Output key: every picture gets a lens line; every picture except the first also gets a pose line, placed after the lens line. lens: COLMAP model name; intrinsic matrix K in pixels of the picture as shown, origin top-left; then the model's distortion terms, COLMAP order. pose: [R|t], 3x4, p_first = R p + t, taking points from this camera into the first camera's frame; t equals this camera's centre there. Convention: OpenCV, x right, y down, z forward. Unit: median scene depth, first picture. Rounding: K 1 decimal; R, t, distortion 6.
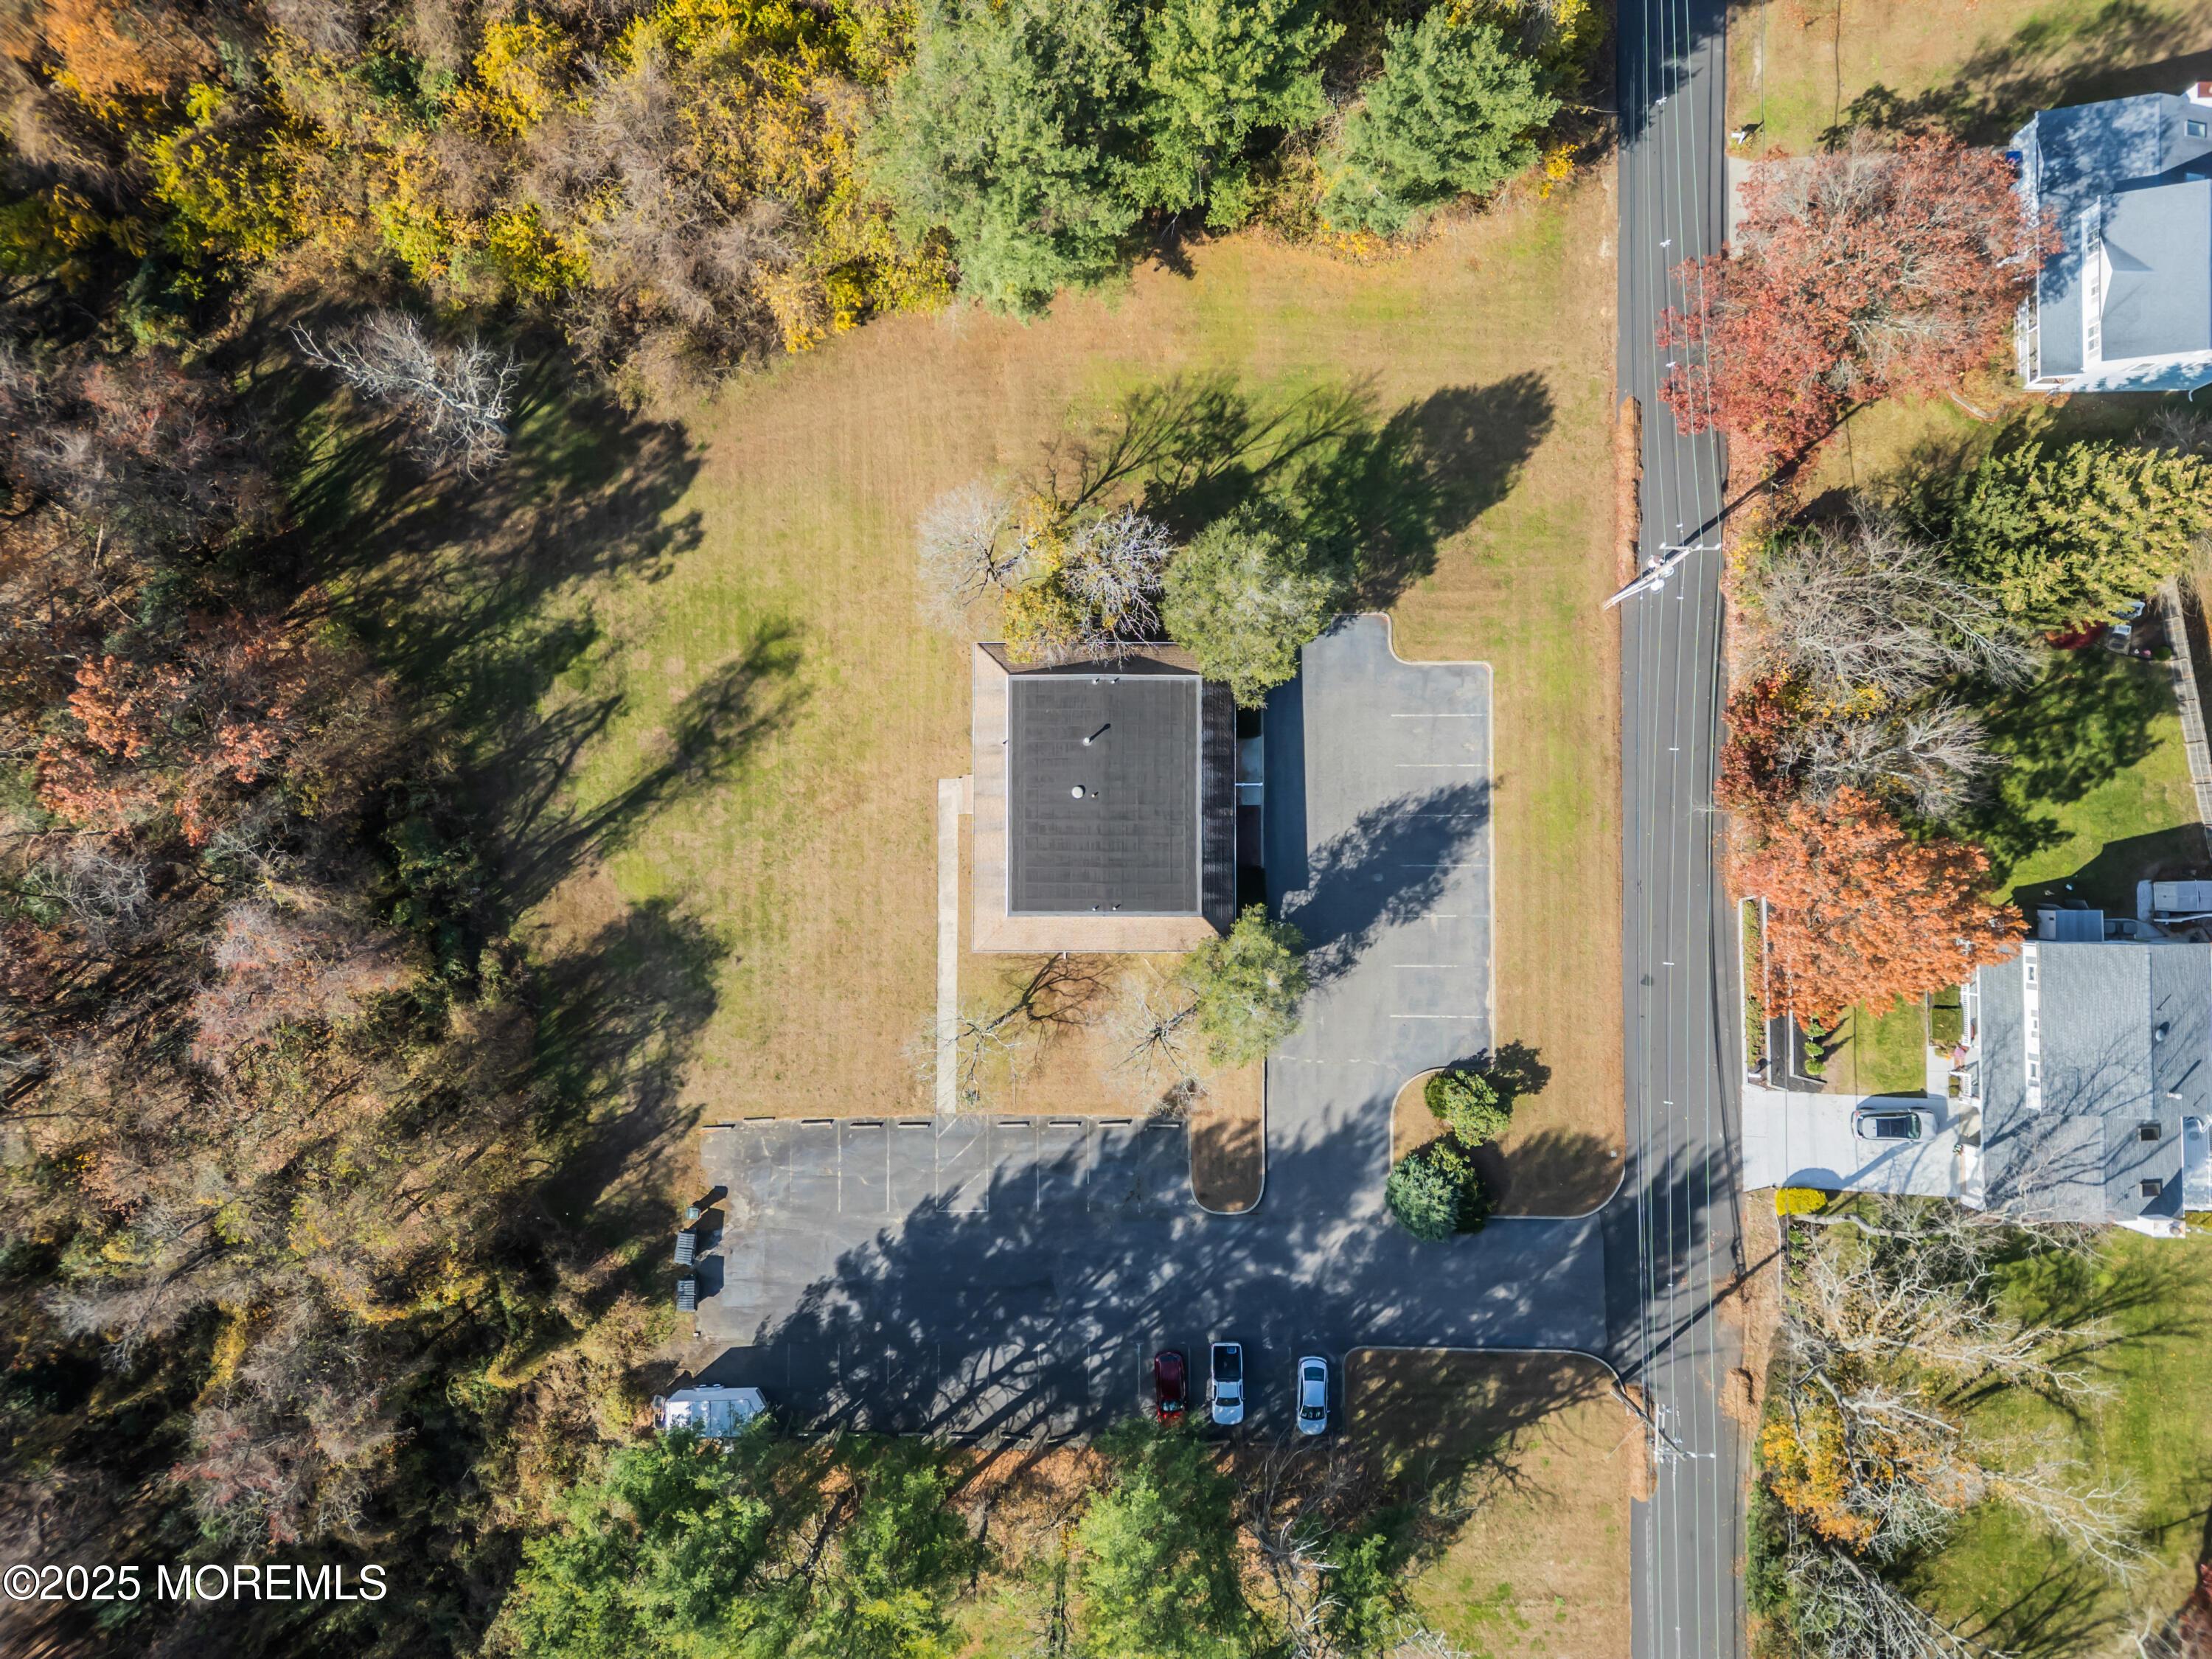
lens RADIAL K [[1534.9, 0, 1108.1], [0, 1534.9, 815.9], [0, 0, 1]] dist [0.080185, -0.079988]
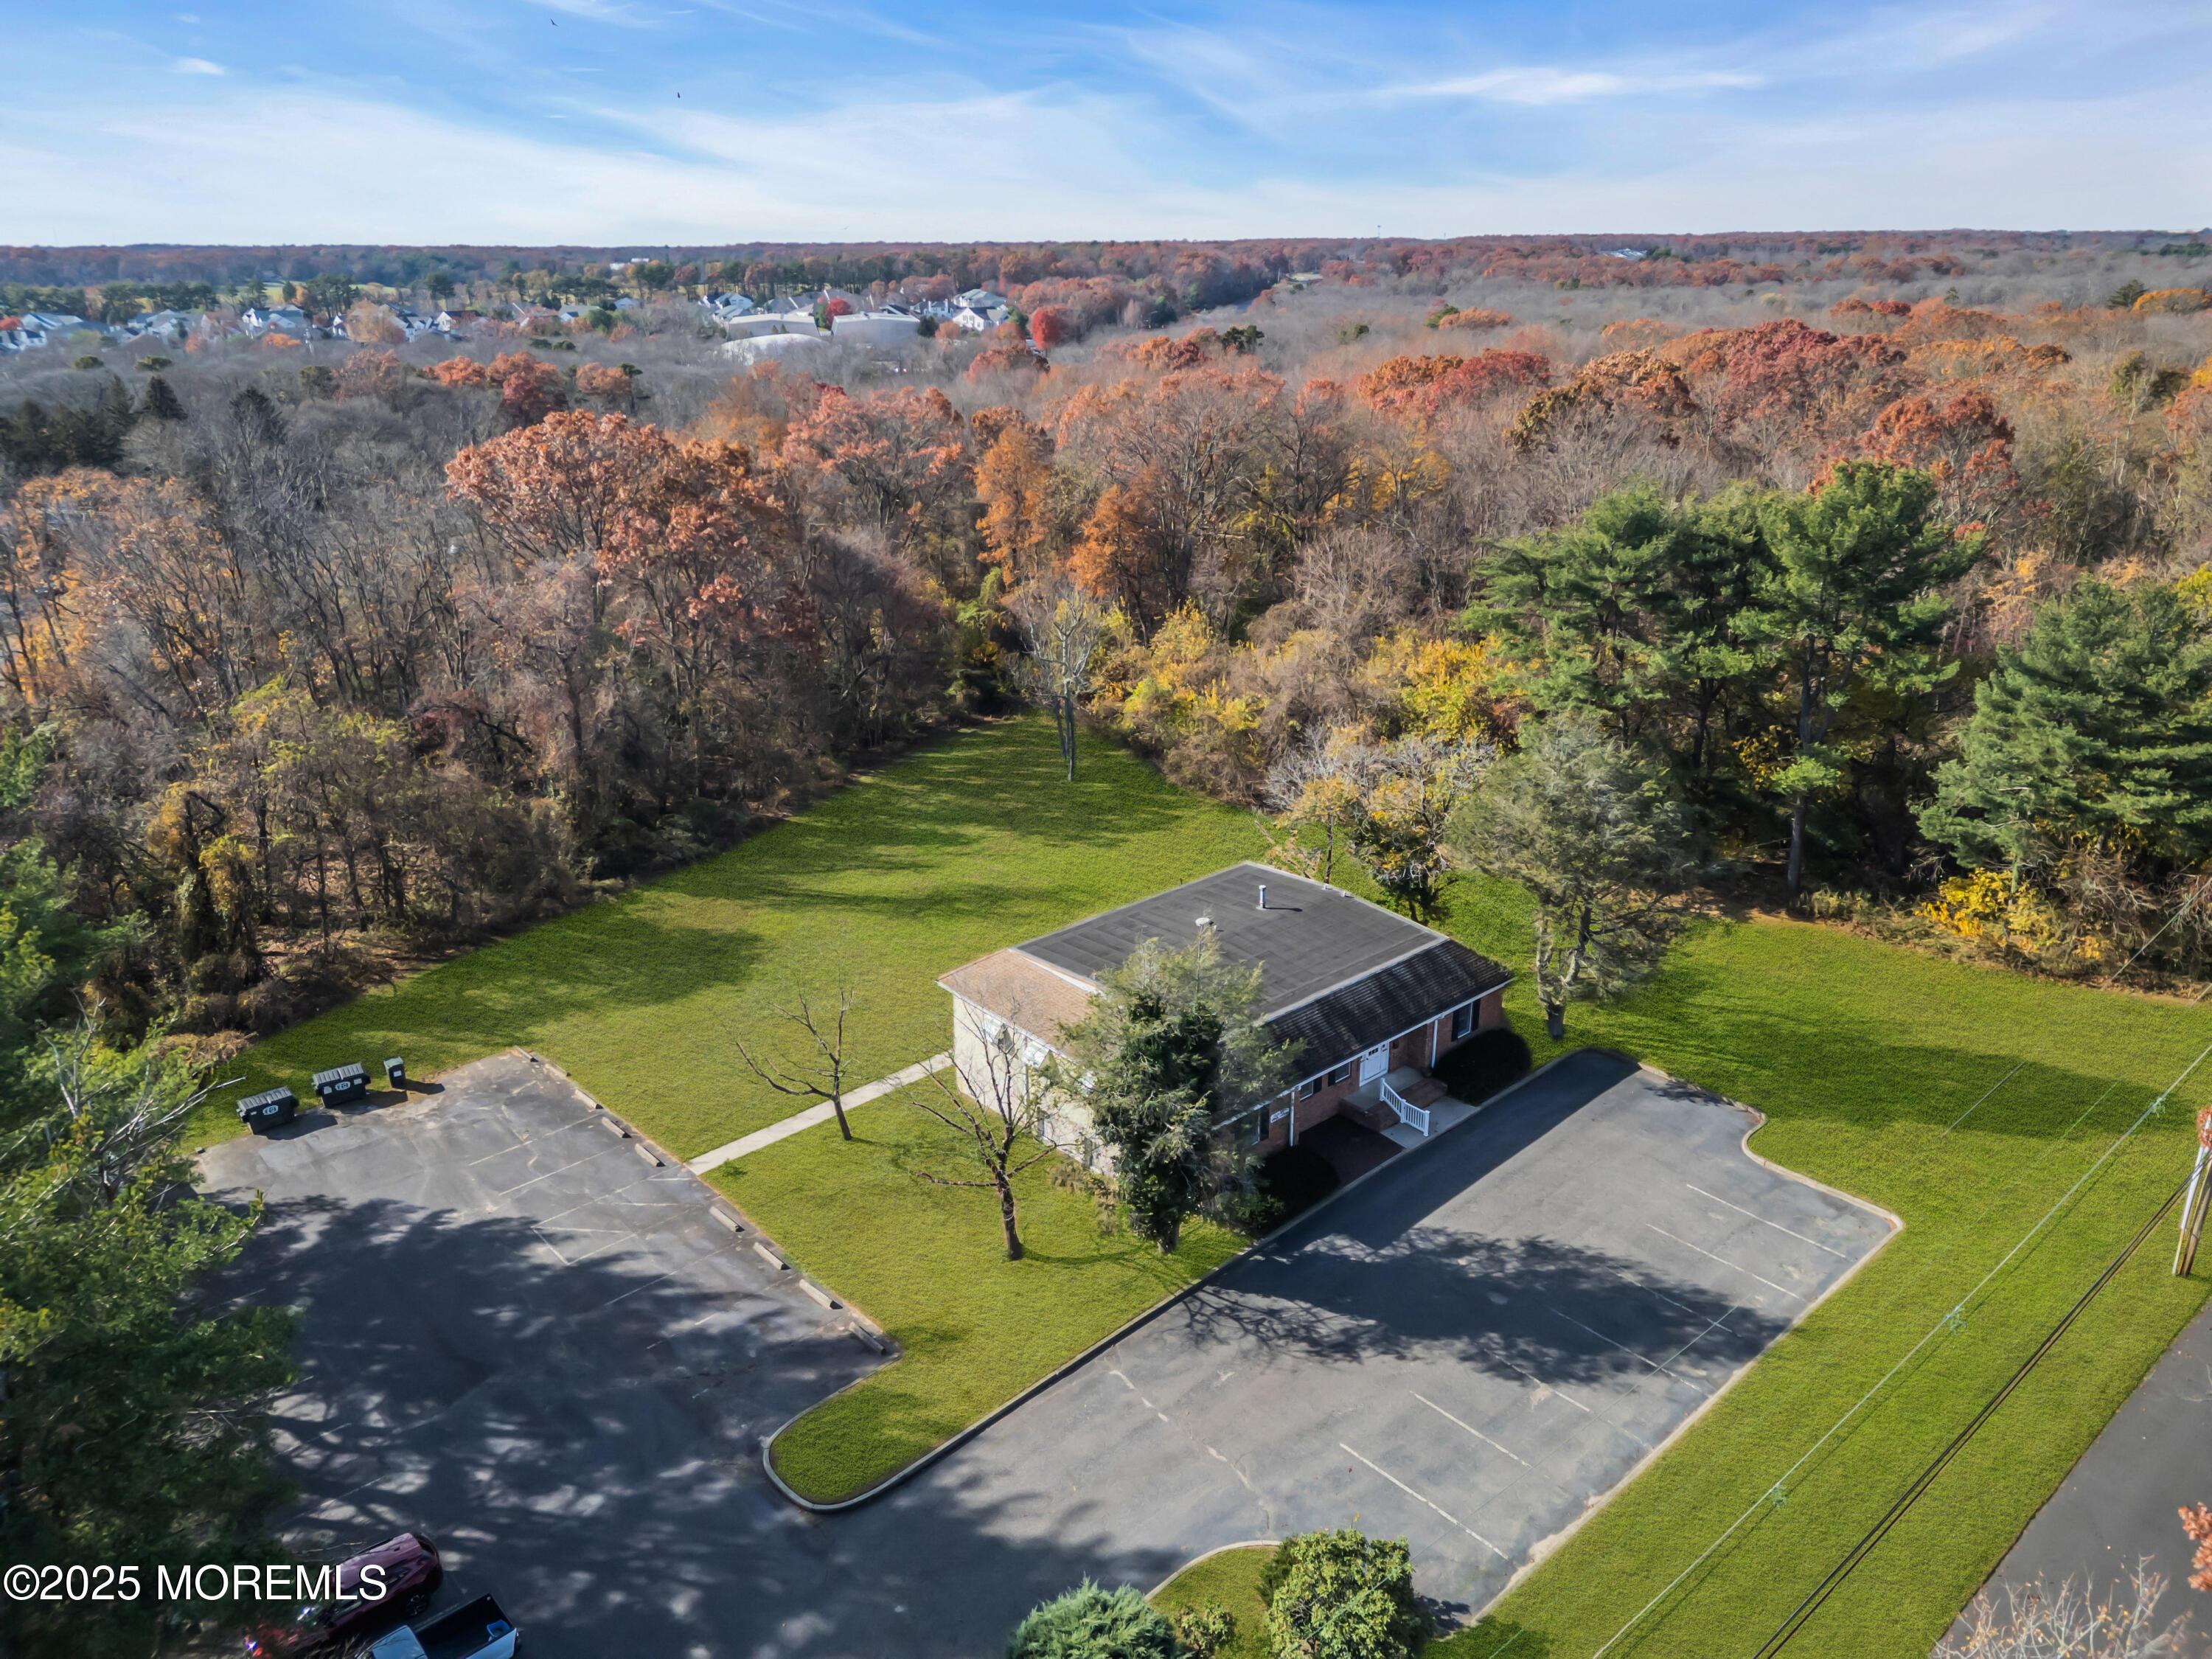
lens RADIAL K [[1528.6, 0, 1106.9], [0, 1528.6, 825.2], [0, 0, 1]] dist [0.081611, -0.076202]
pose [[0.660772, 0.251927, -0.707046, 0.418095], [-0.749726, 0.266628, -0.605657, 0.412225], [0.035937, 0.930292, 0.365056, 0.662592]]
